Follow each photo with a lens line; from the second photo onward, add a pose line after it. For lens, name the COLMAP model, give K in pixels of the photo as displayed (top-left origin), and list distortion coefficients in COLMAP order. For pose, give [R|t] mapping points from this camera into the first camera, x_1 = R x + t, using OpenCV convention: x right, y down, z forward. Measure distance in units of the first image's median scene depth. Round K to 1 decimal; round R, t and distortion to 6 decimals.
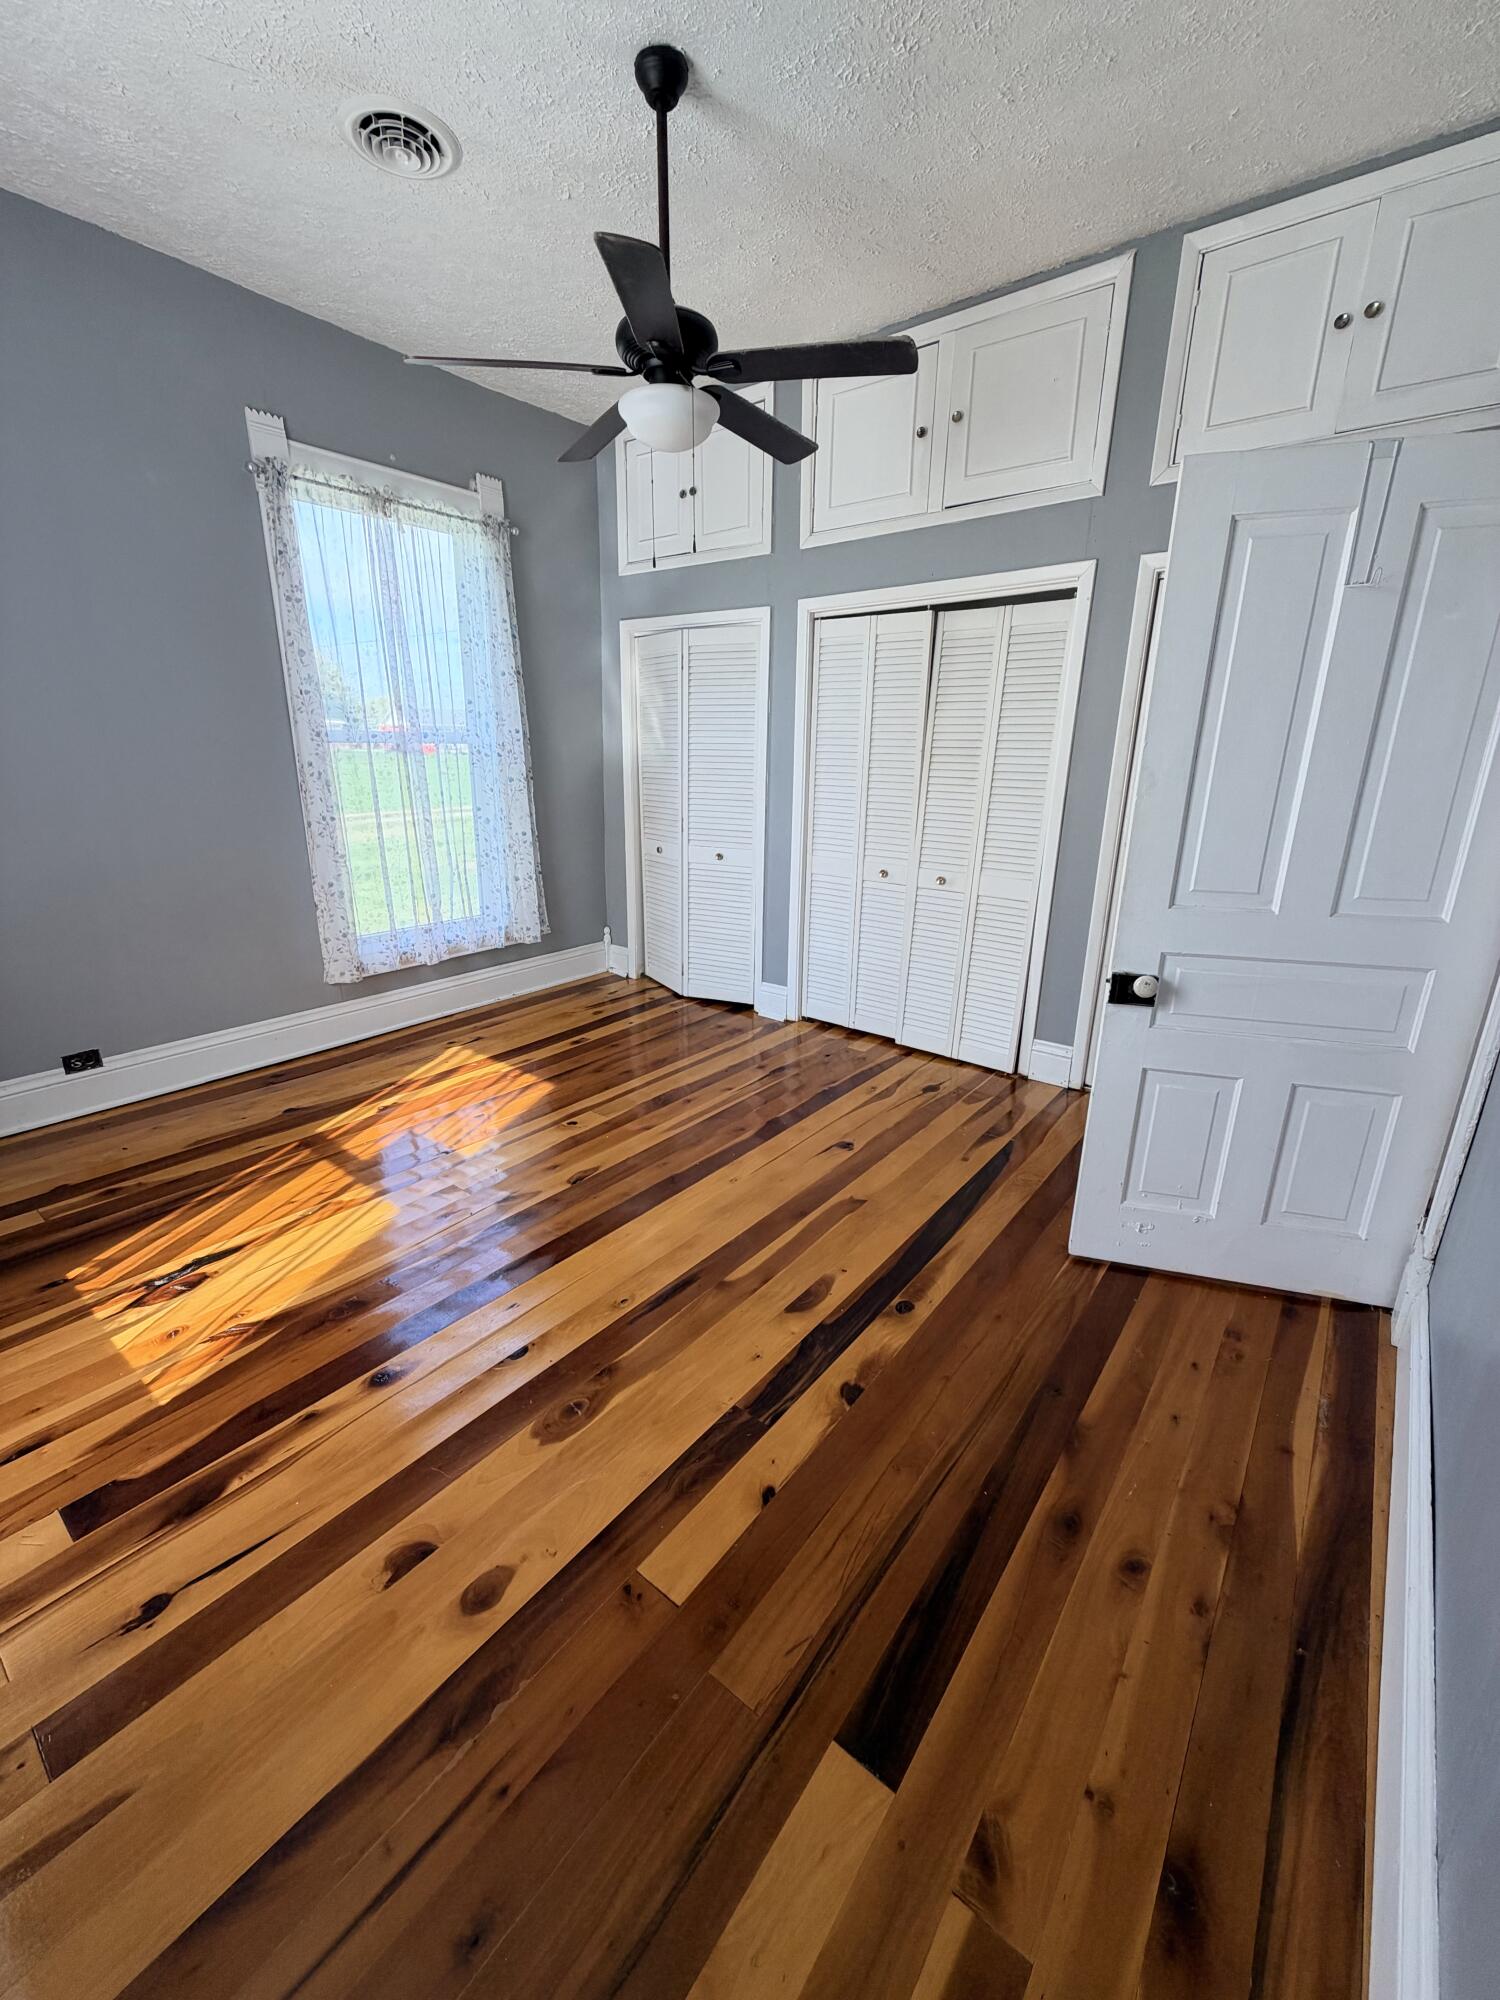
lens RADIAL K [[794.3, 0, 741.2], [0, 794.3, 994.6], [0, 0, 1]] dist [-0.001180, 0.000124]
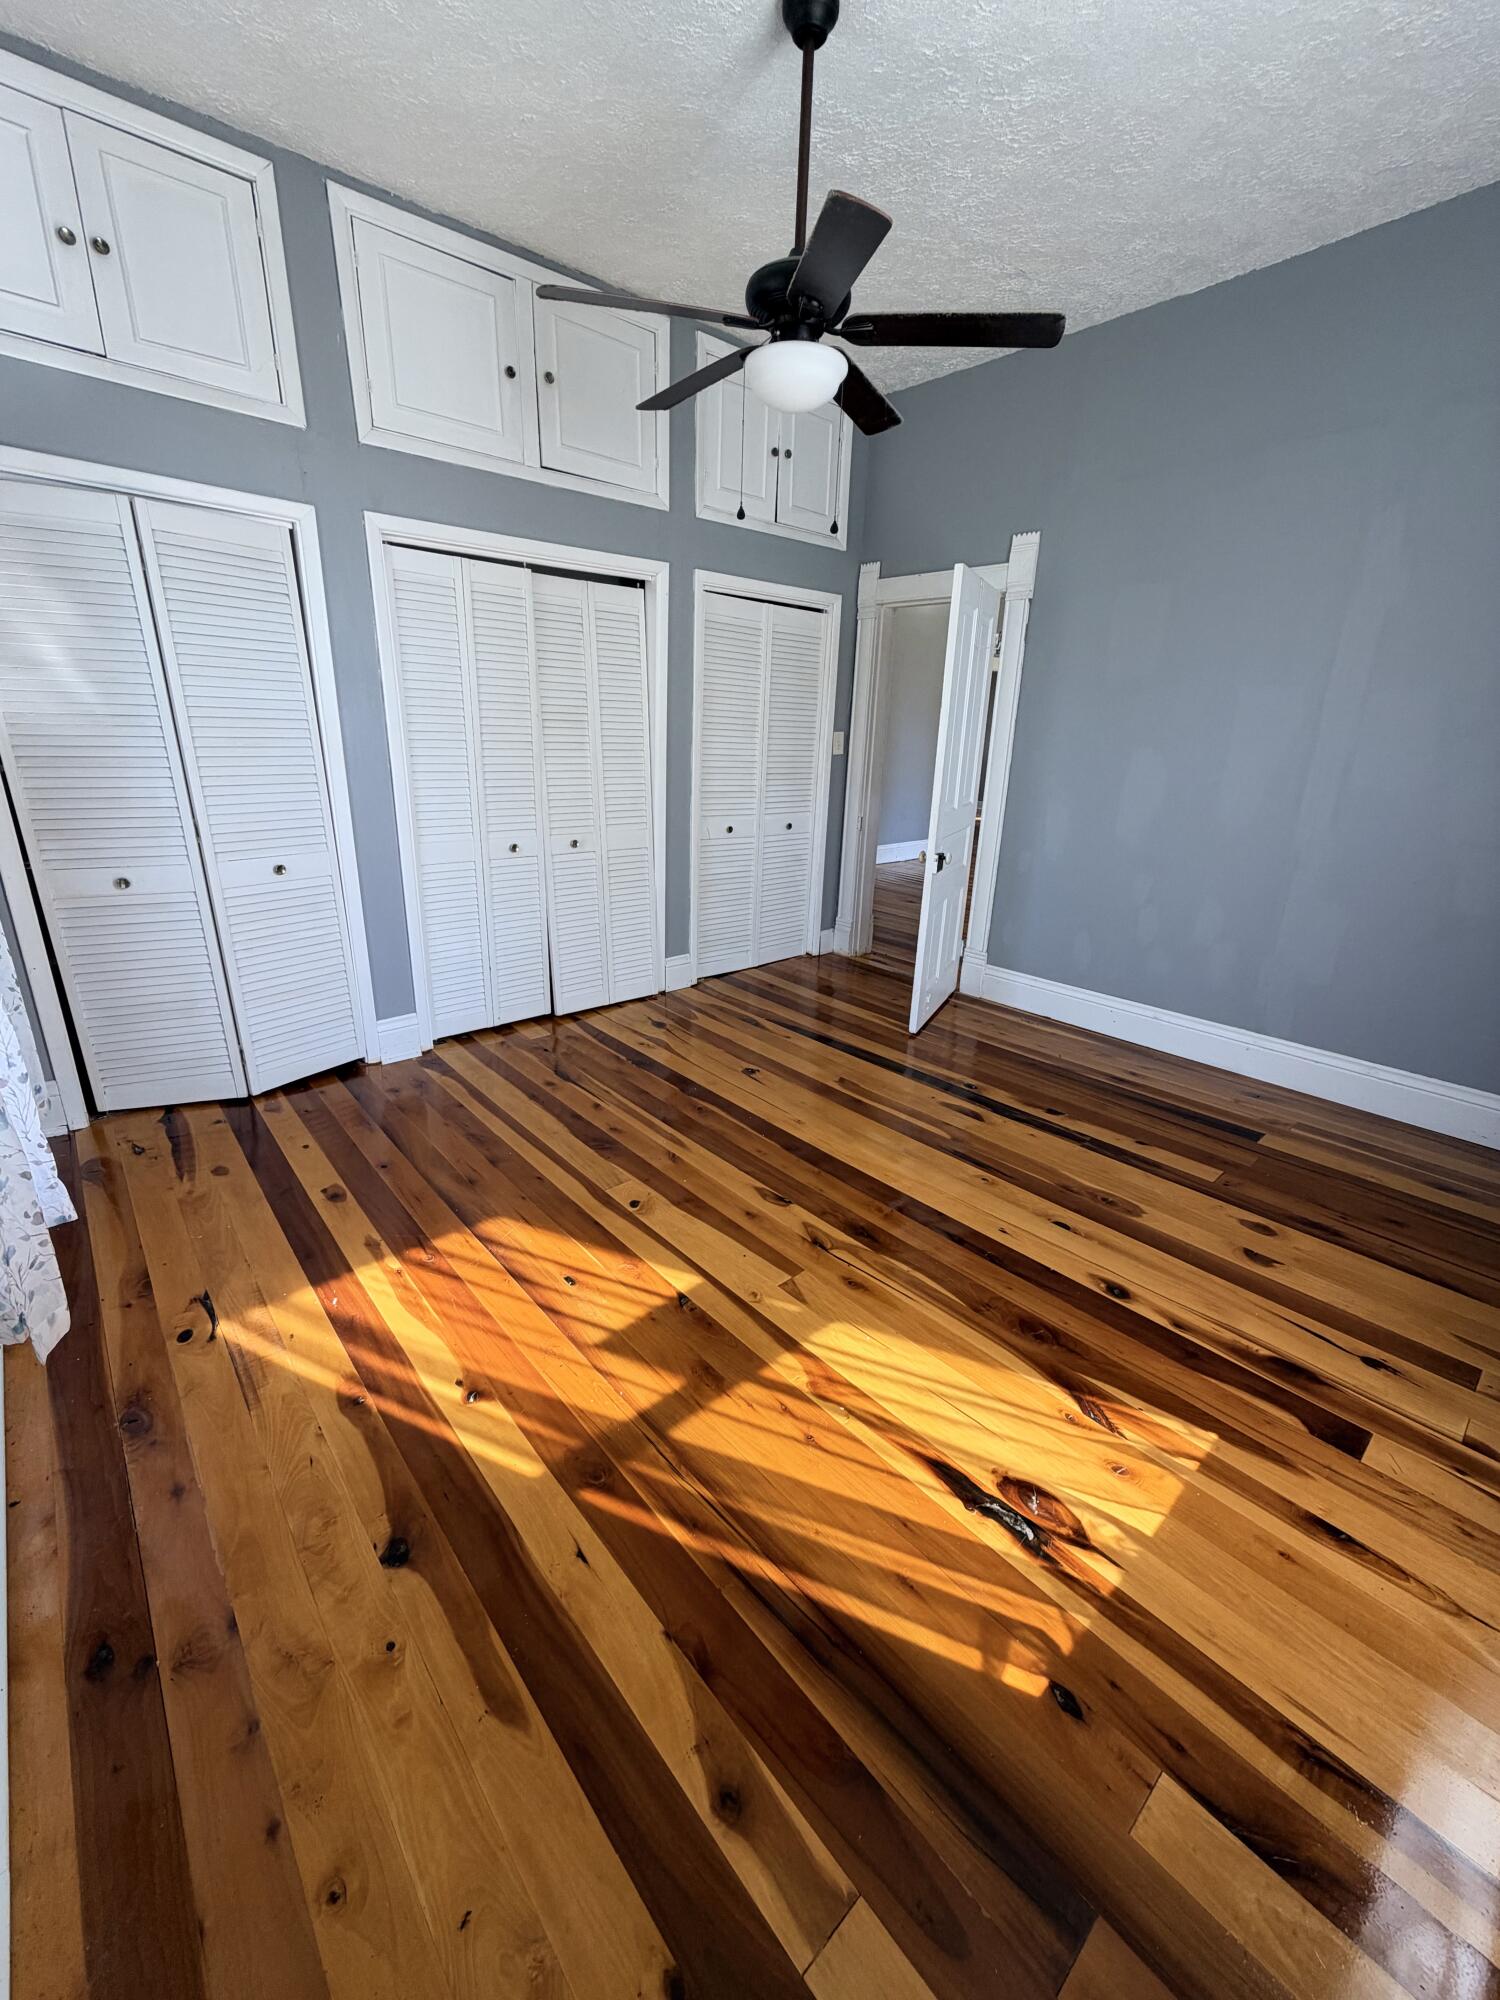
lens RADIAL K [[794.3, 0, 754.9], [0, 794.3, 995.2], [0, 0, 1]] dist [-0.001180, 0.000124]
pose [[0.181141, -0.321319, 0.929485, -0.841537], [0.268224, 0.925431, 0.267645, -0.202038], [-0.946173, 0.200829, 0.253819, 0.642596]]
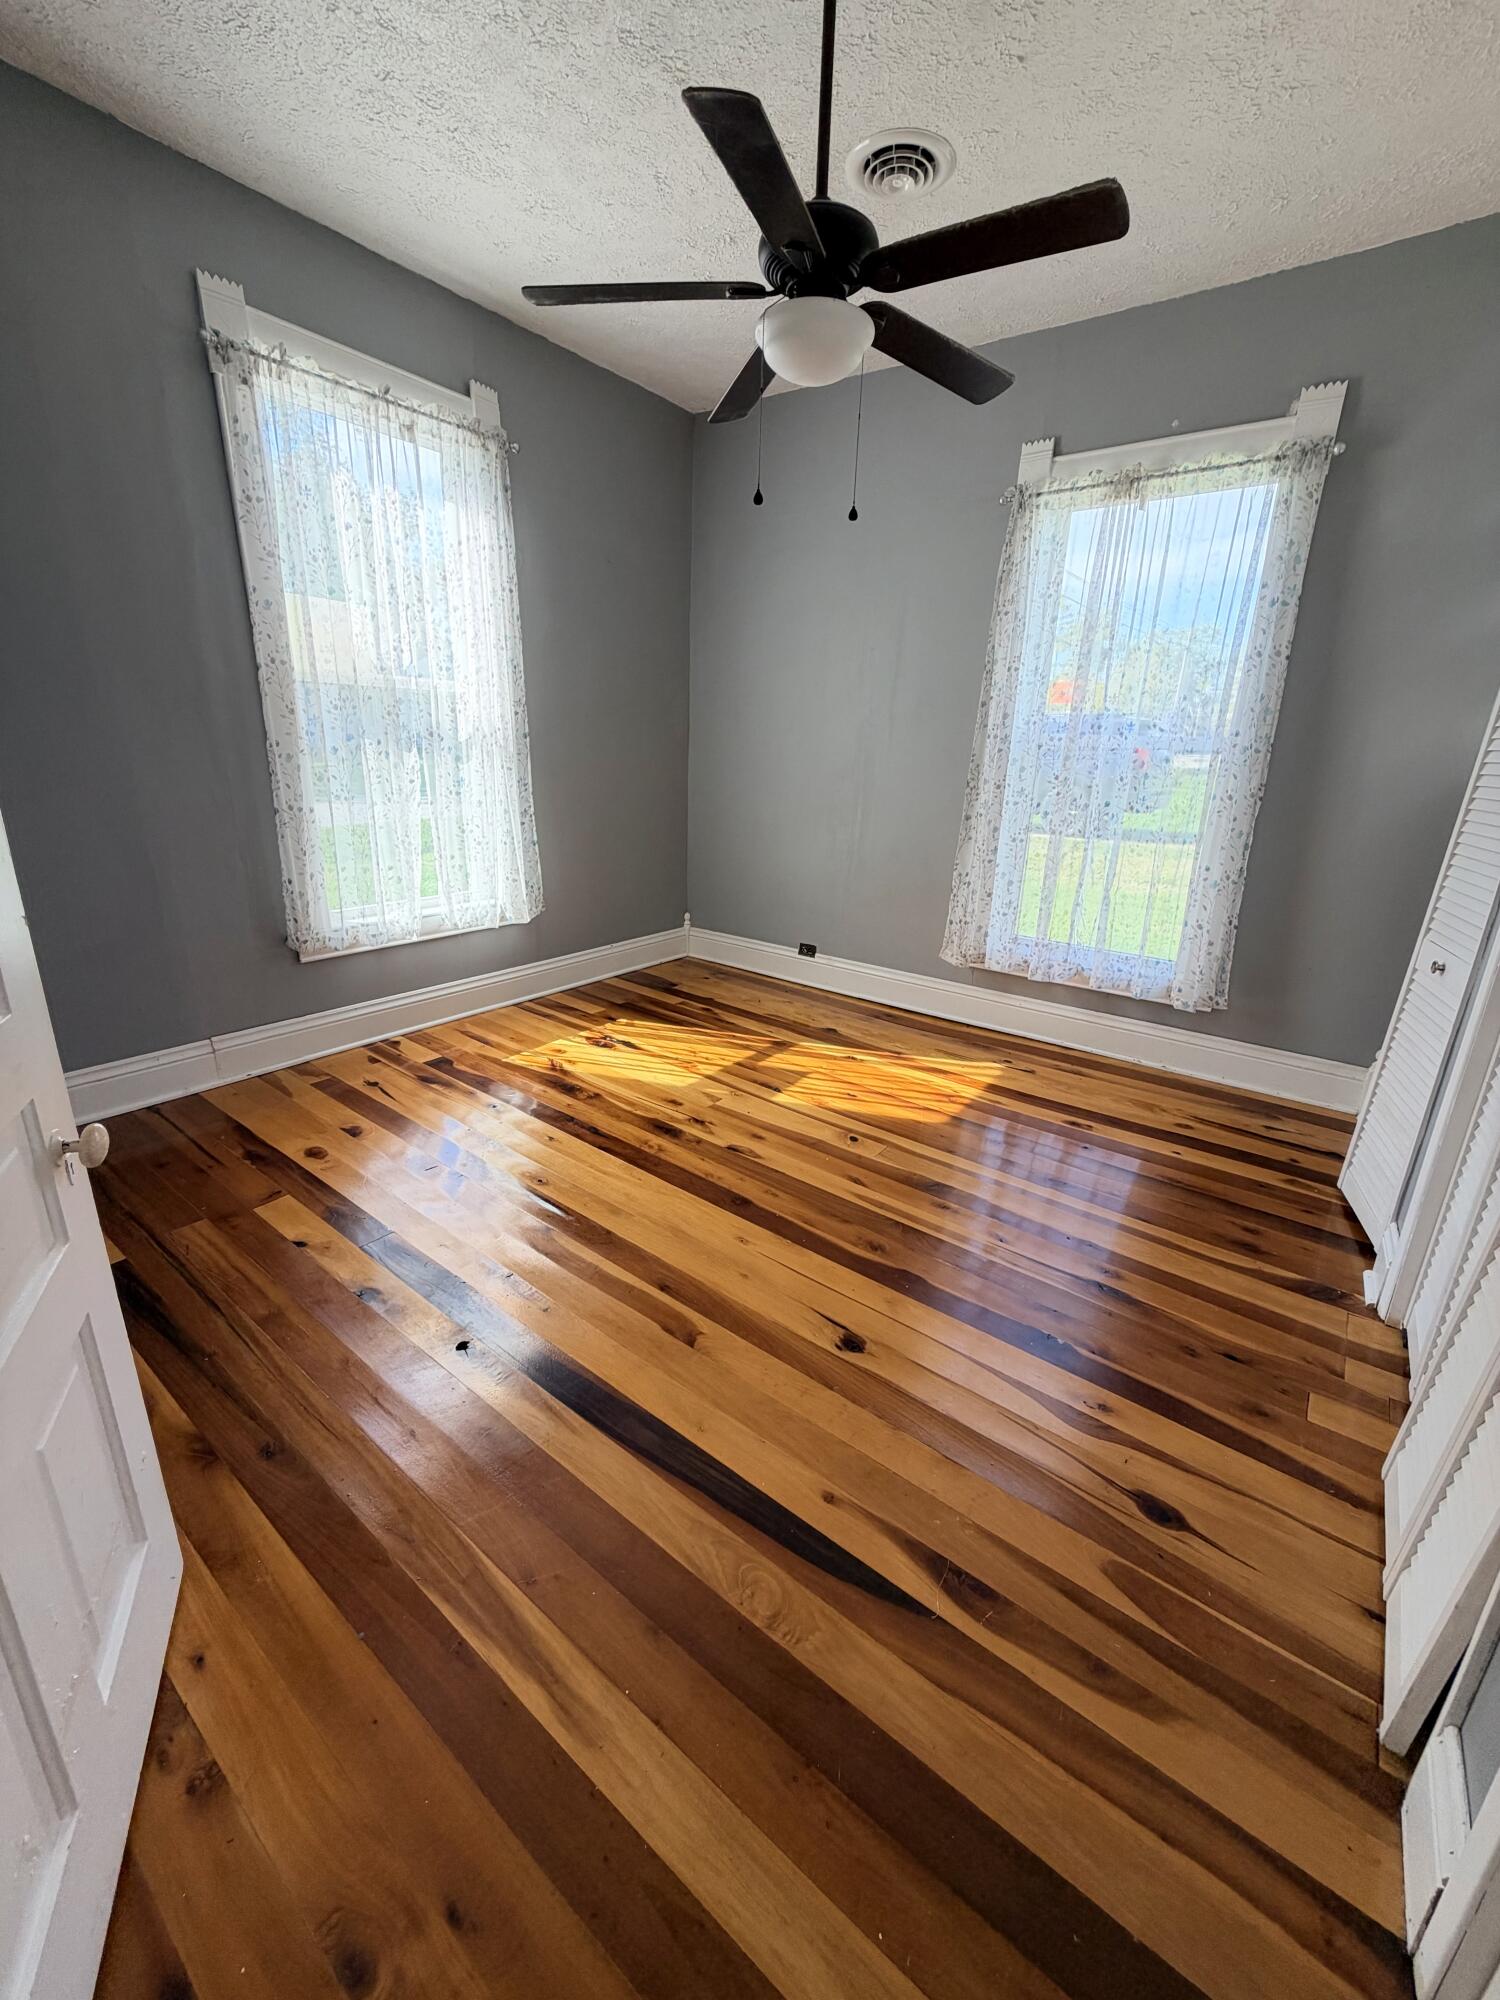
lens RADIAL K [[794.3, 0, 758.6], [0, 794.3, 996.6], [0, 0, 1]] dist [-0.001180, 0.000124]
pose [[0.033944, 0.295551, -0.954724, 0.628278], [-0.329630, 0.905131, 0.268480, -0.205547], [0.943500, 0.305592, 0.128146, 0.712603]]
